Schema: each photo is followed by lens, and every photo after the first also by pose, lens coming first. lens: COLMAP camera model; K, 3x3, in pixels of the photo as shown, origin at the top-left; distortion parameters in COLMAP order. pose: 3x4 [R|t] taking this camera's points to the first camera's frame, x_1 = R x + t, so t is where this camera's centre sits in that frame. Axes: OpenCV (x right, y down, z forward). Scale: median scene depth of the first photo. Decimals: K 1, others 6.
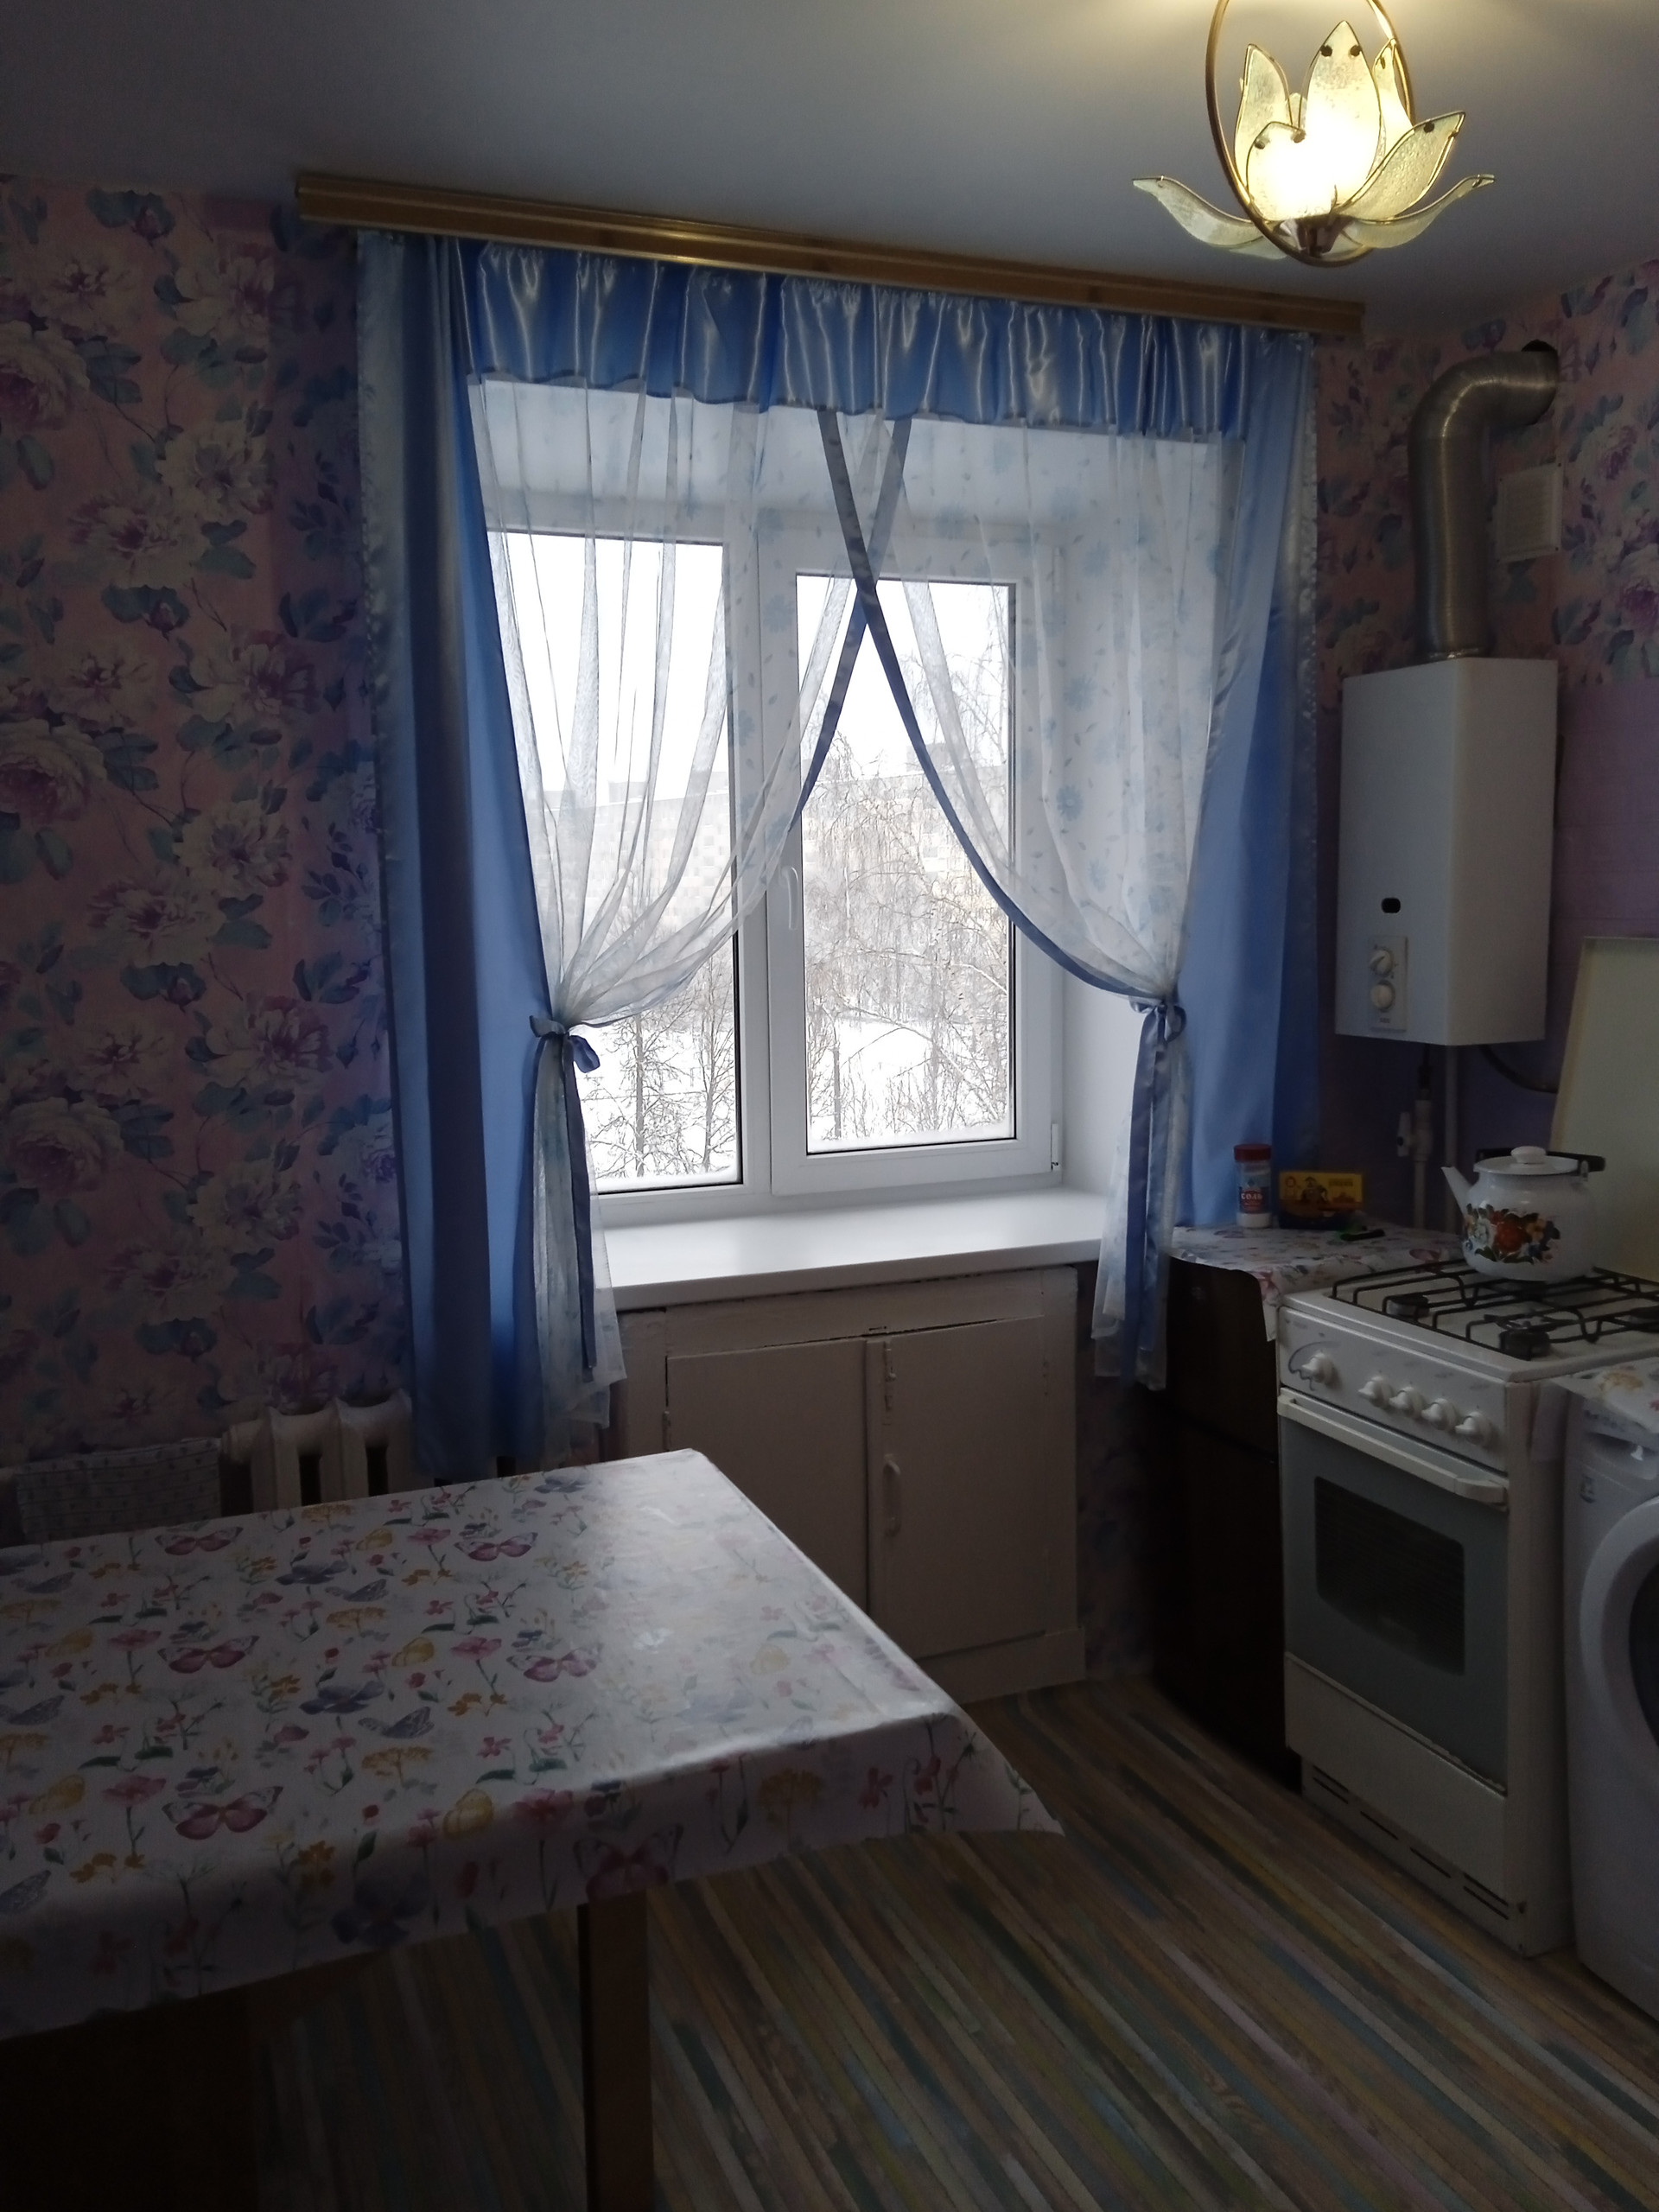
lens RADIAL K [[1795.1, 0, 845.1], [0, 1795.1, 1096.6], [0, 0, 1]] dist [0.059039, -0.094603]
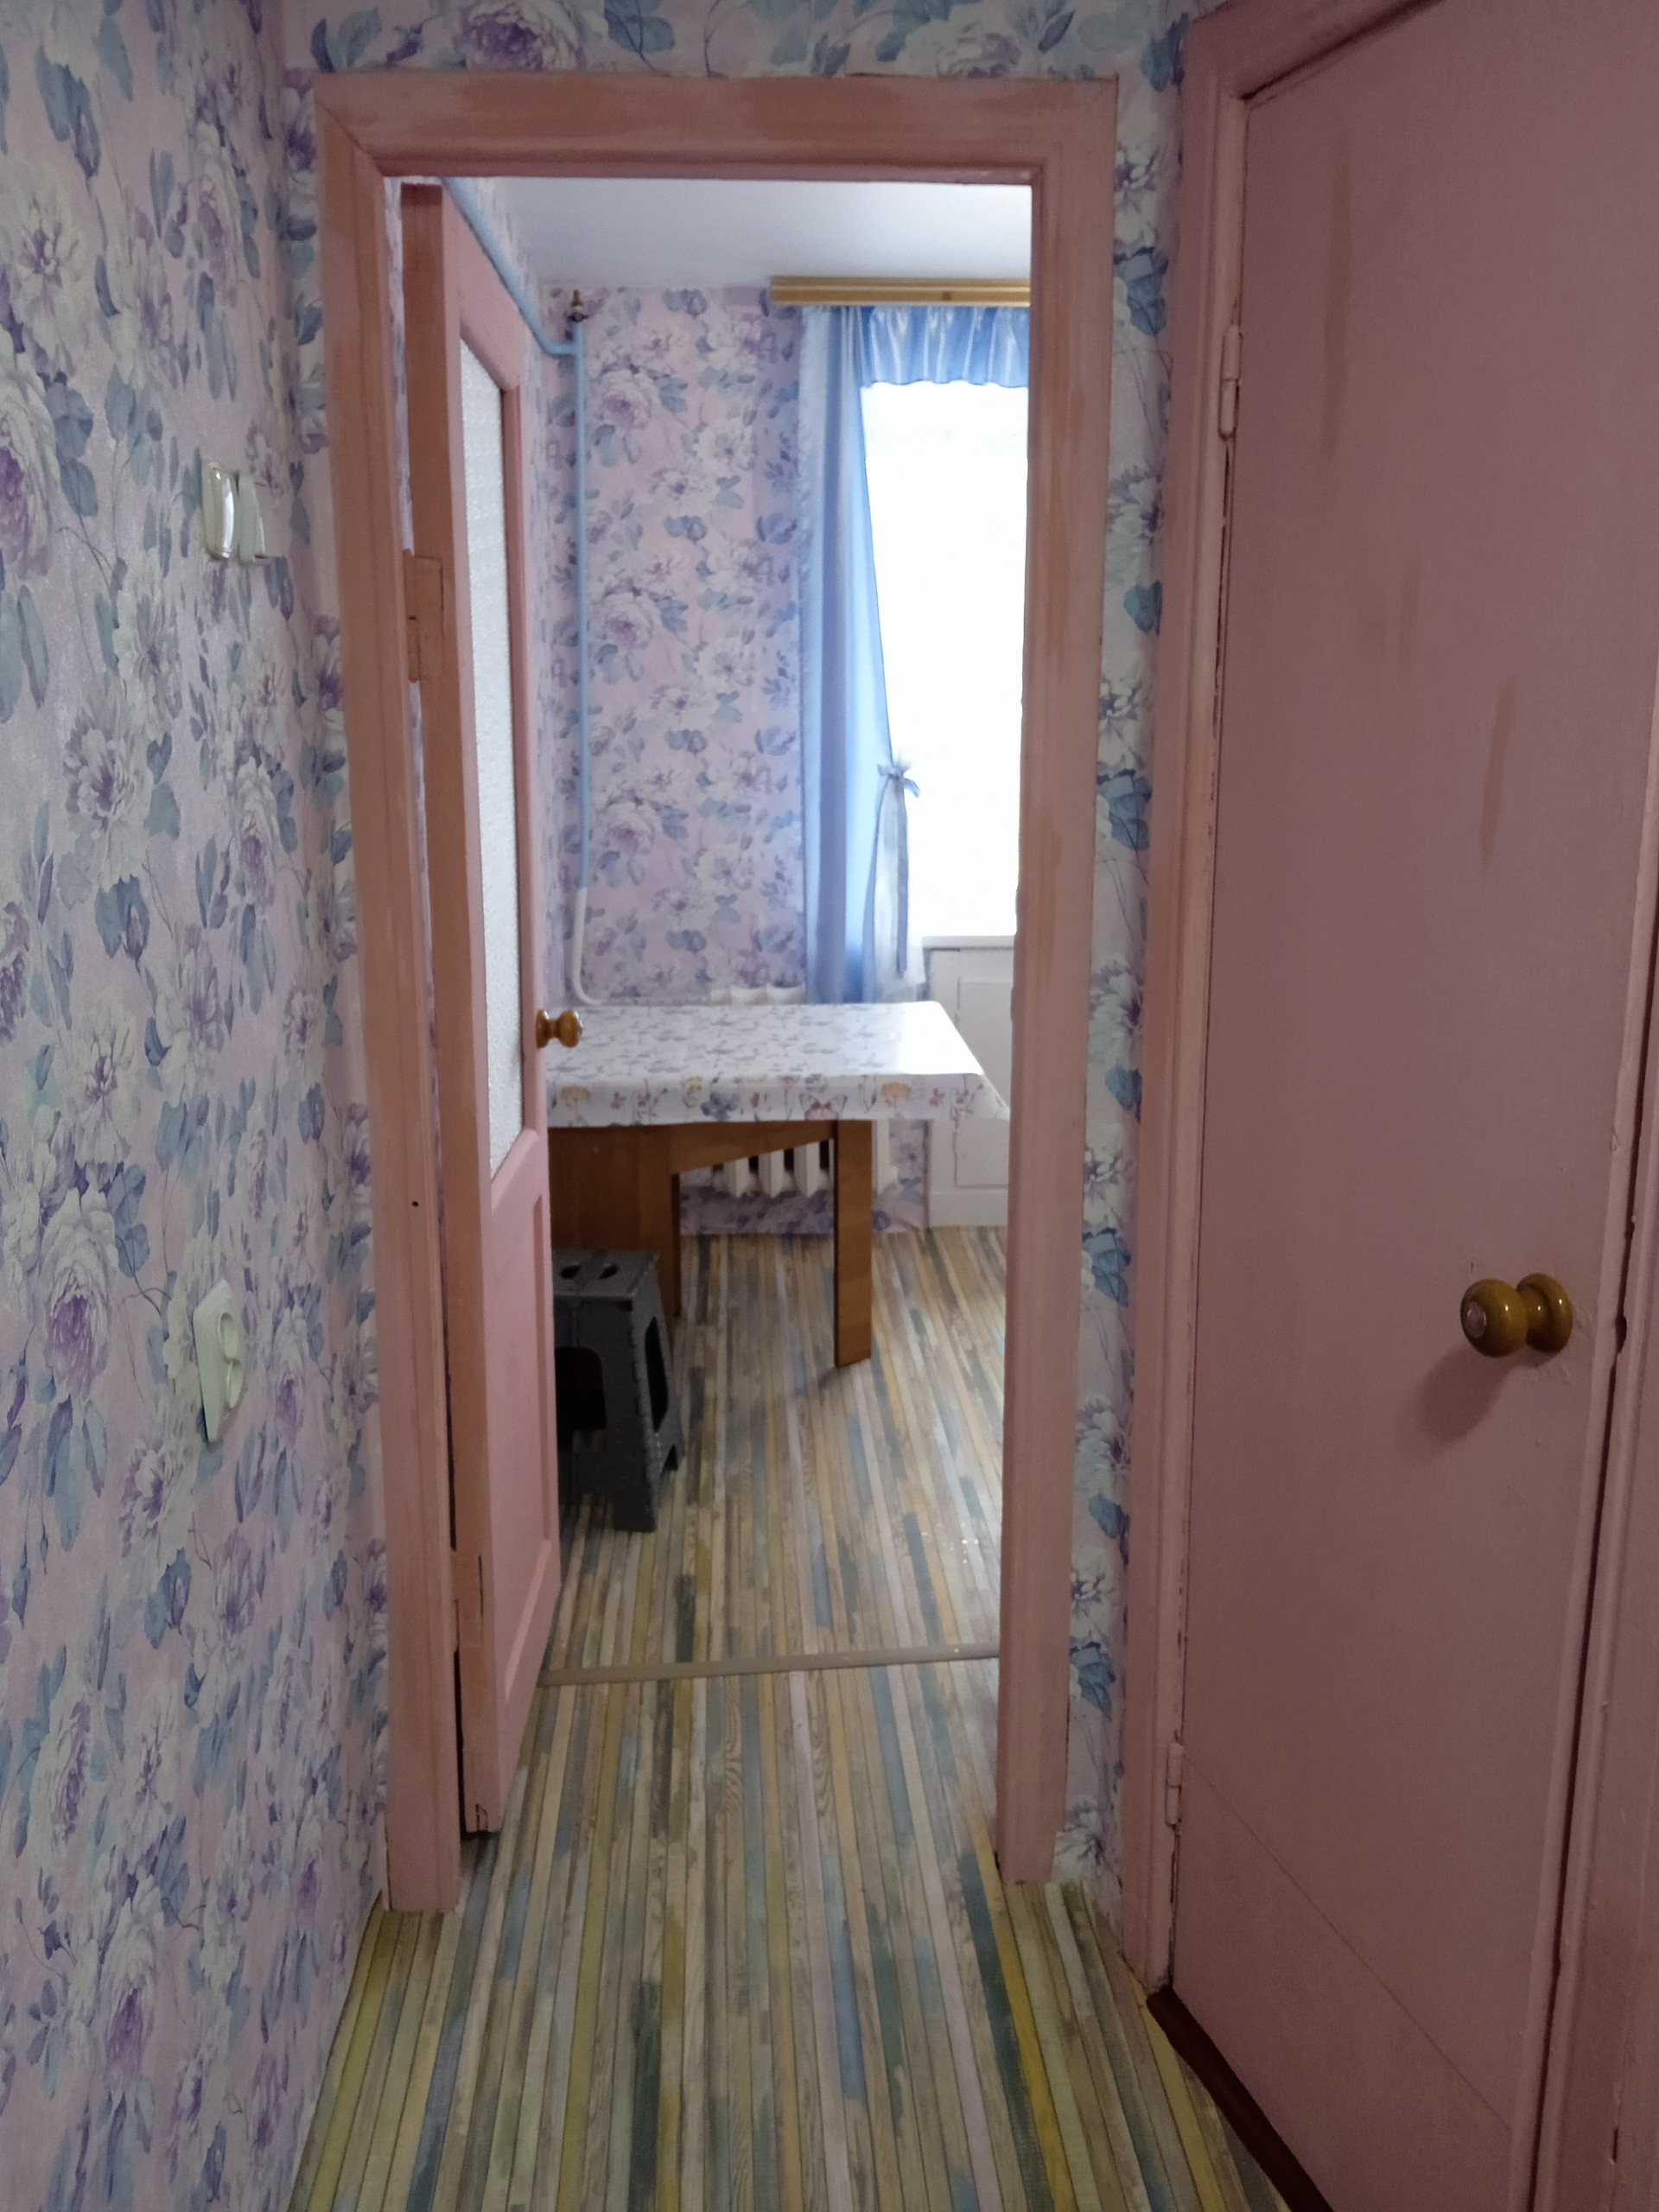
lens RADIAL K [[1795.1, 0, 822.7], [0, 1795.1, 1110.3], [0, 0, 1]] dist [0.059039, -0.094603]
pose [[0.944147, 0.085399, -0.318267, 0.359076], [-0.051379, 0.992173, 0.113807, 0.092673], [0.325495, -0.091099, 0.941145, -0.689839]]
